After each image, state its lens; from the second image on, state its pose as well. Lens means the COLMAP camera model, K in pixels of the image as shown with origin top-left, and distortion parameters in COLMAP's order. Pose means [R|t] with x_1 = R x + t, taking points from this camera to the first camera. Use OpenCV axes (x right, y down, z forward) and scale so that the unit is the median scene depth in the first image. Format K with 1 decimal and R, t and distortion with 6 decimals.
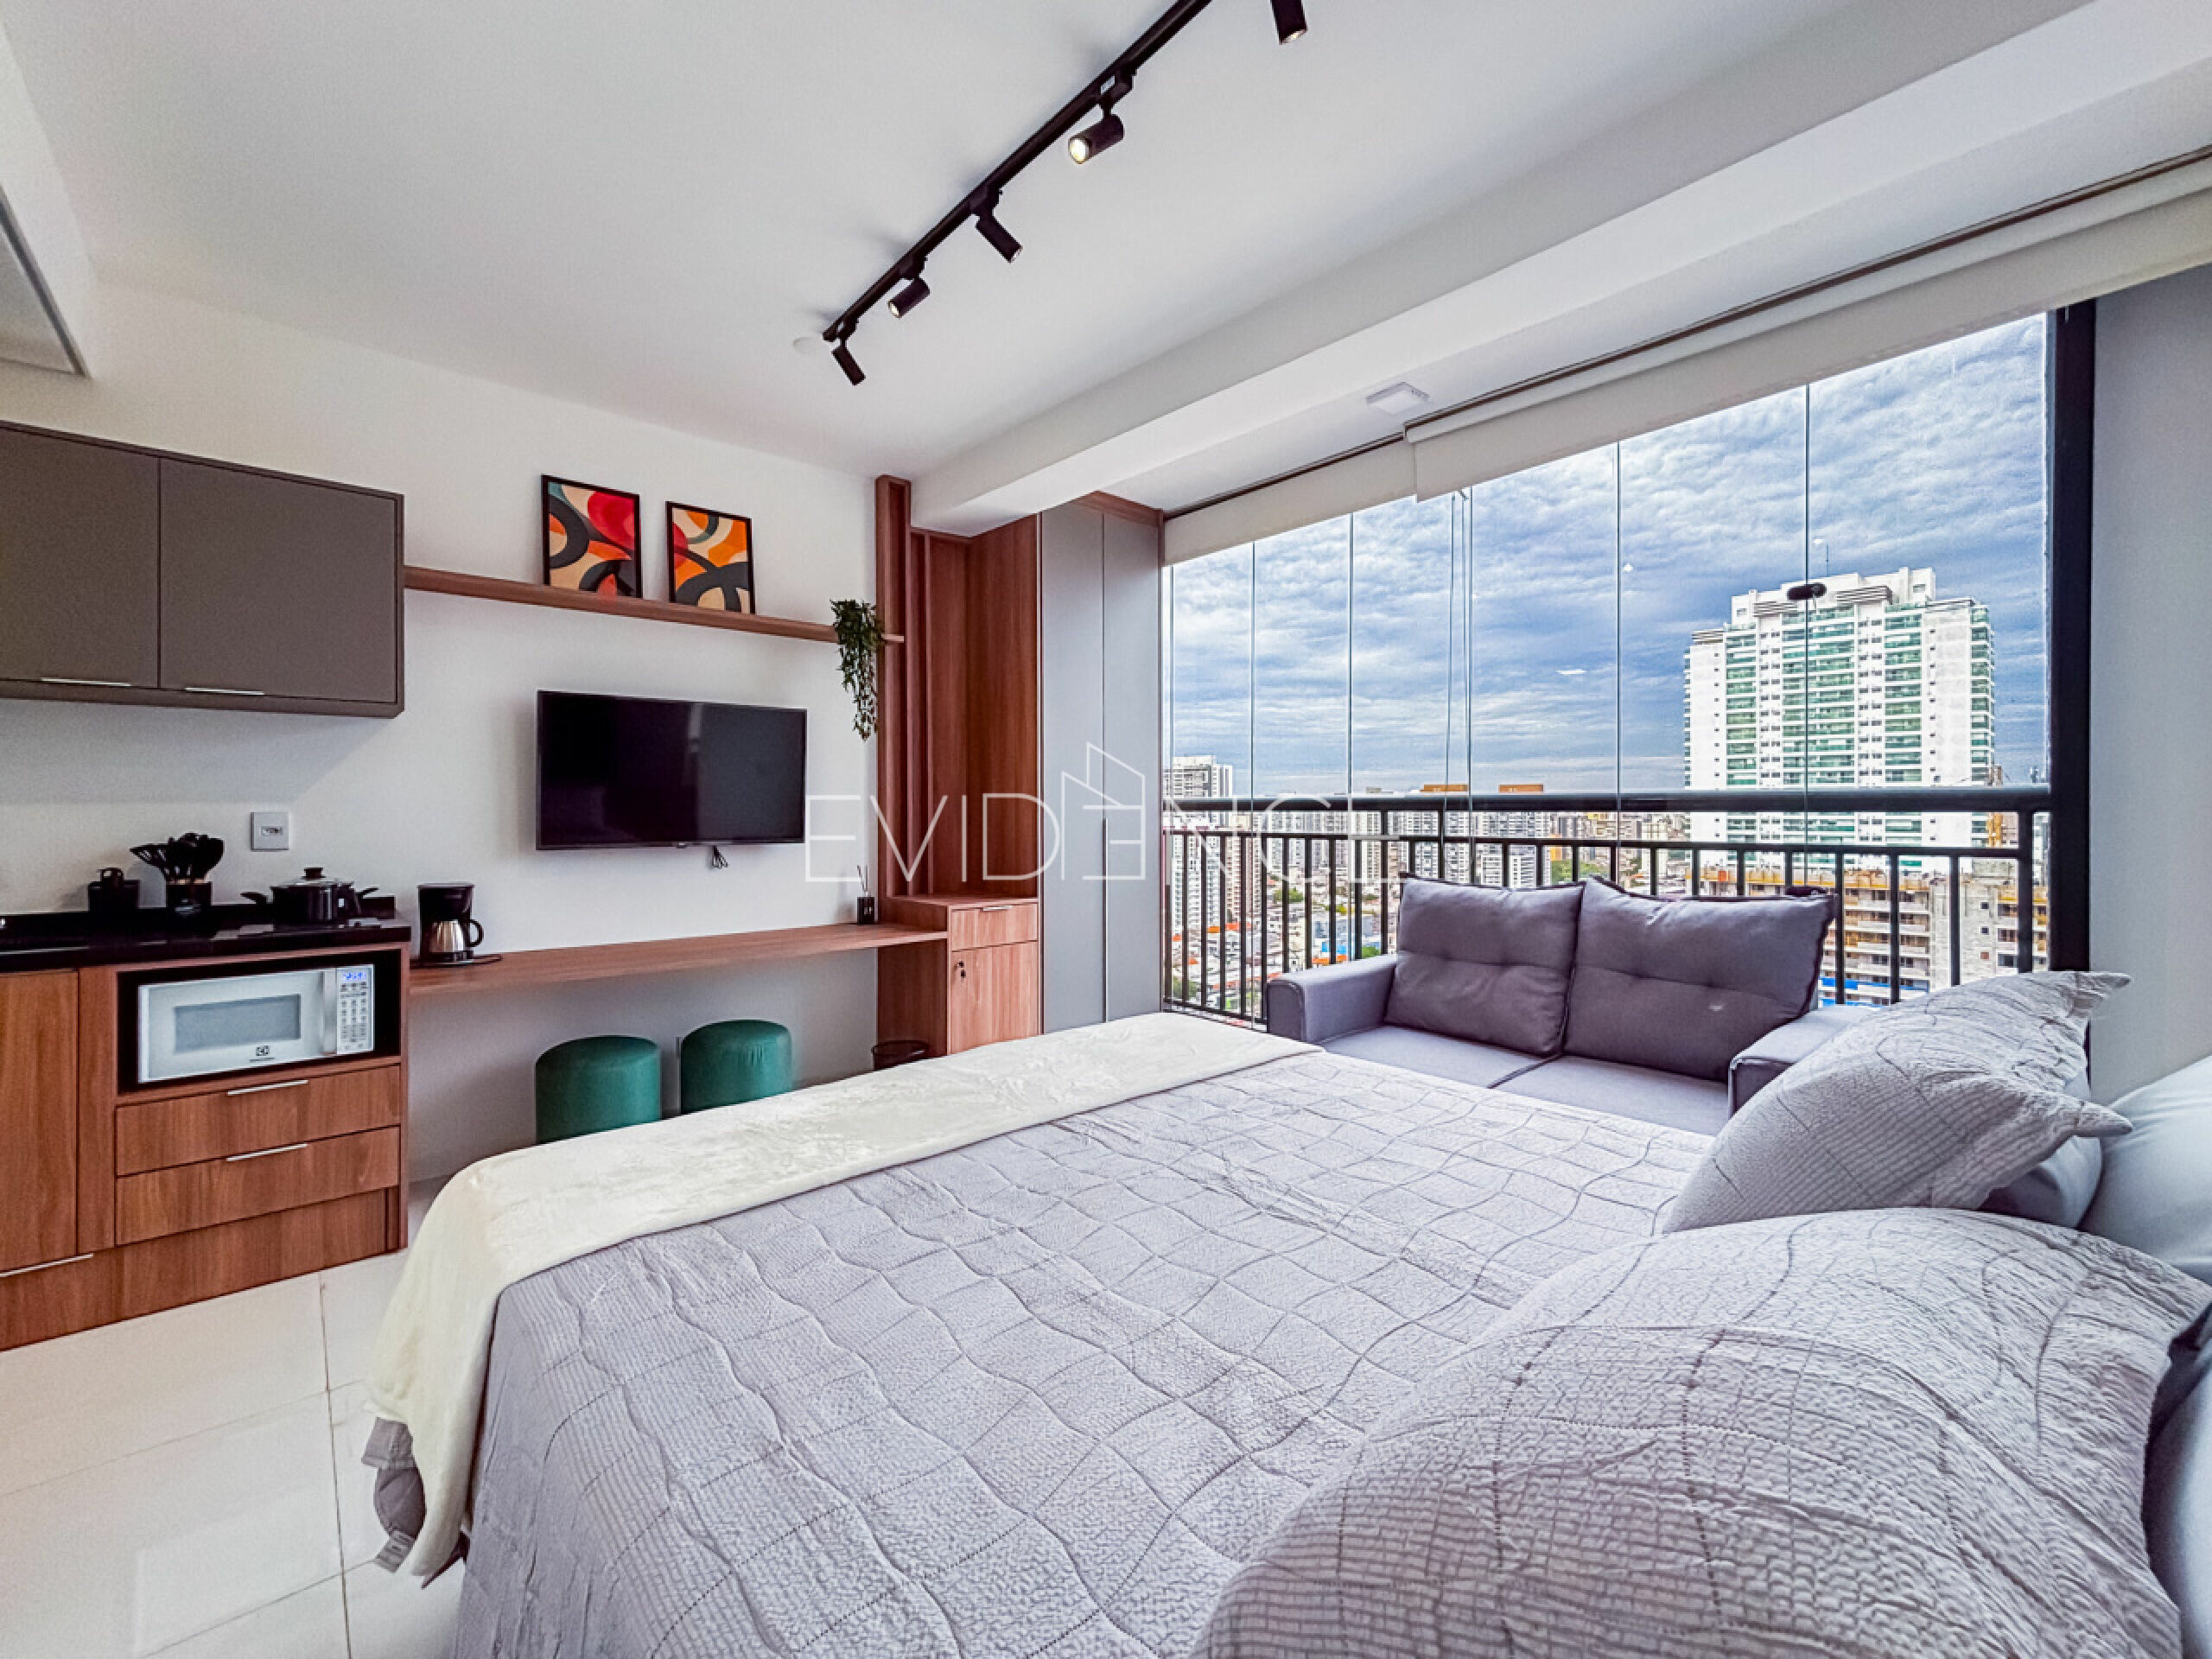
lens RADIAL K [[905.2, 0, 1119.8], [0, 905.2, 808.4], [0, 0, 1]] dist [0.001928, -0.000073]
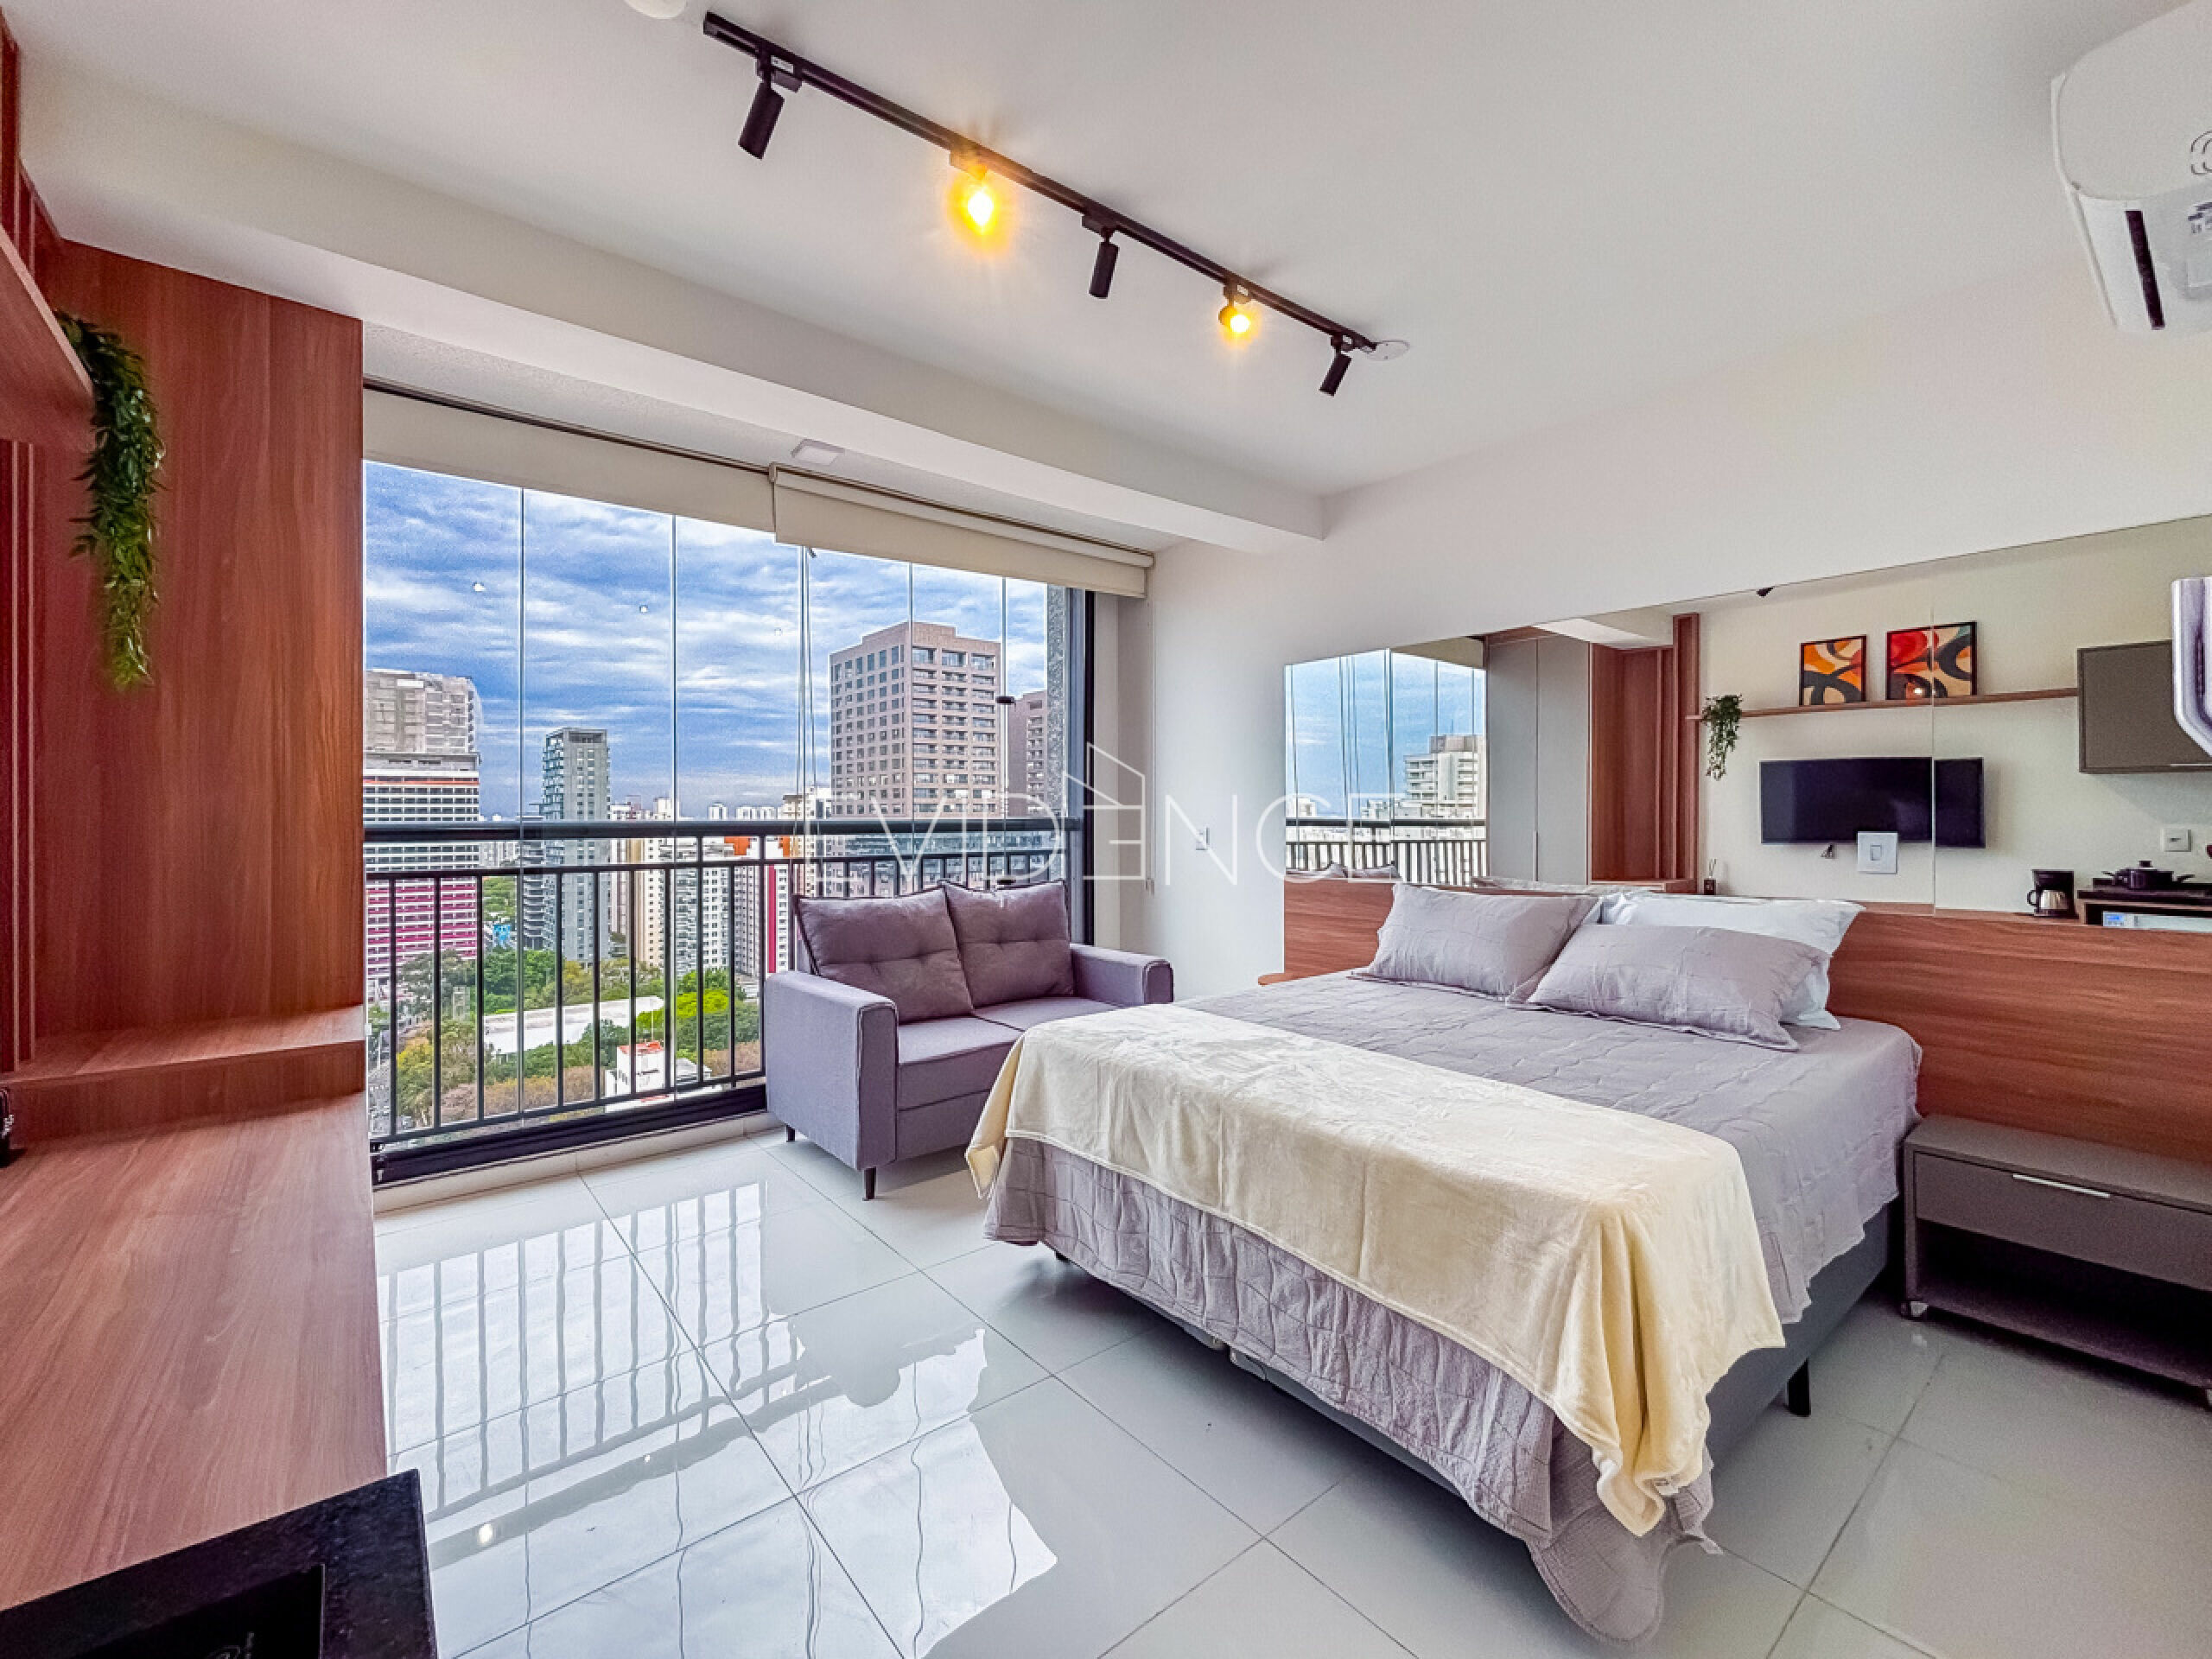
lens RADIAL K [[919.4, 0, 1043.7], [0, 919.4, 812.1], [0, 0, 1]] dist [0.002628, 0.000094]
pose [[0.089788, 0.005689, 0.995945, -0.702401], [0.007343, 0.999953, -0.006374, -0.015918], [-0.995934, 0.007885, 0.089742, 0.595648]]
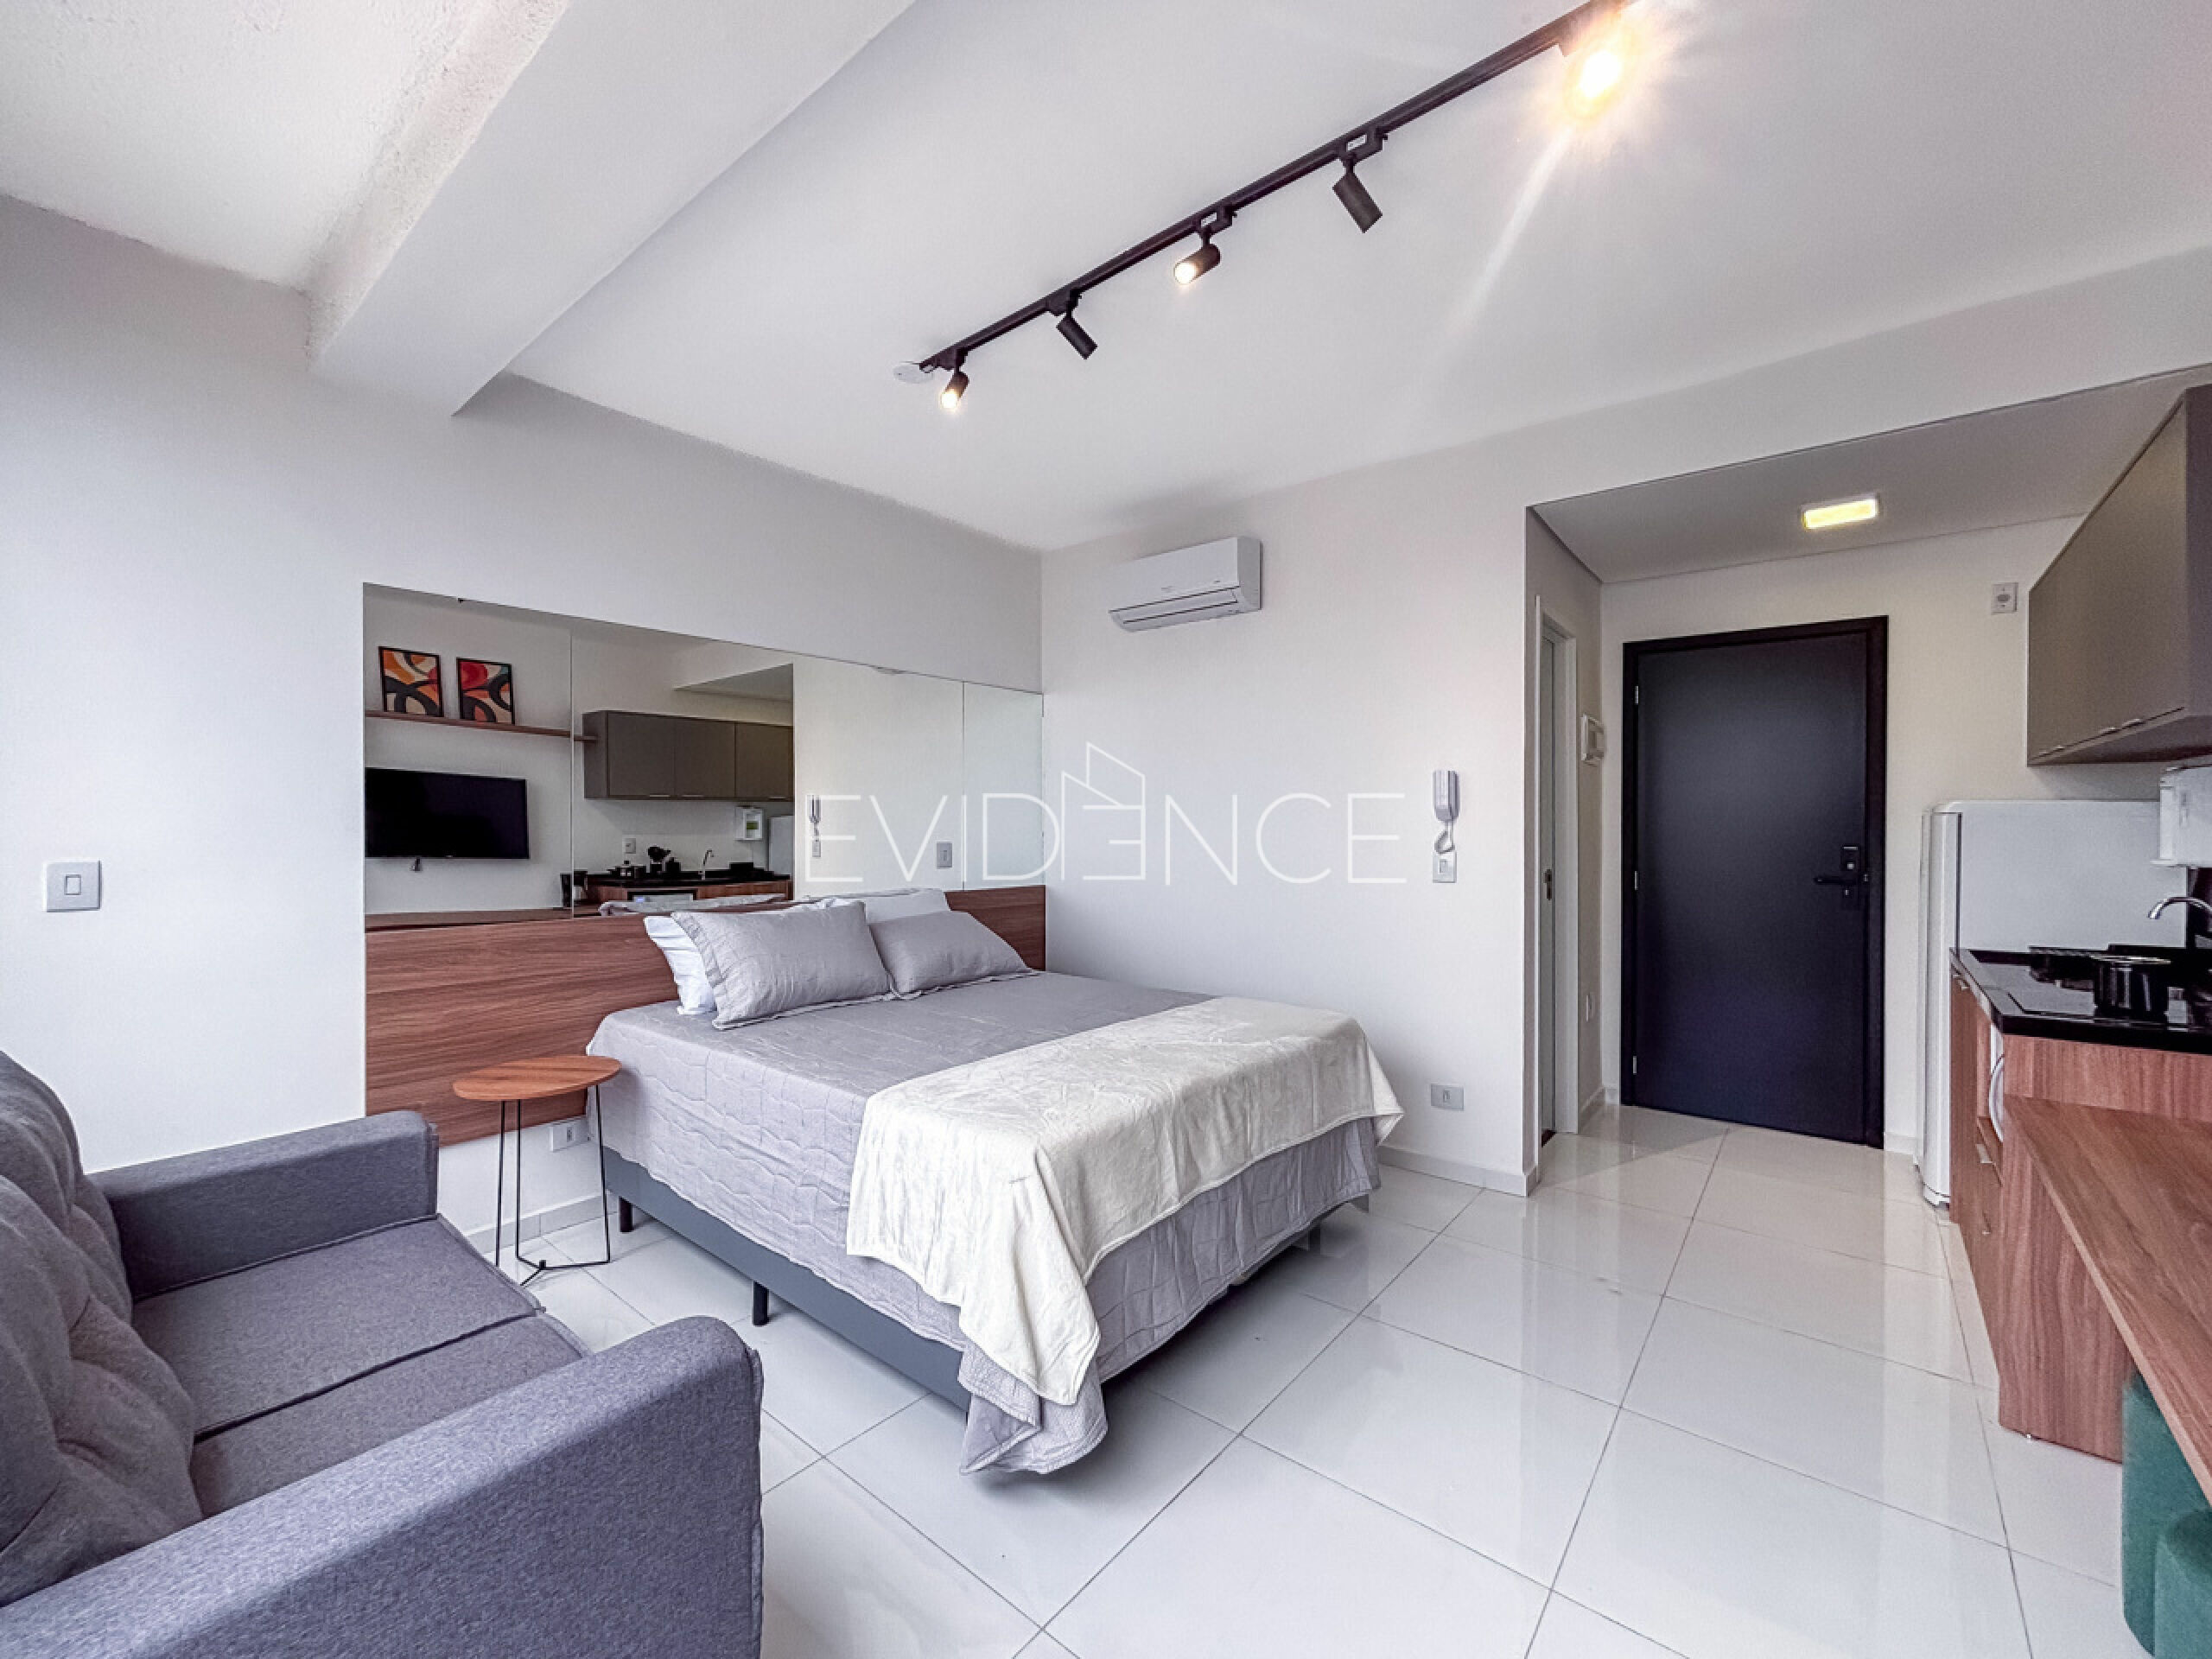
lens RADIAL K [[896.1, 0, 1106.0], [0, 896.1, 829.5], [0, 0, 1]] dist [-0.000711, -0.000232]
pose [[-0.989083, 0.002541, -0.147338, 0.060953], [0.001845, 0.999987, 0.004857, -0.022790], [0.147348, 0.004533, -0.989074, 1.169738]]
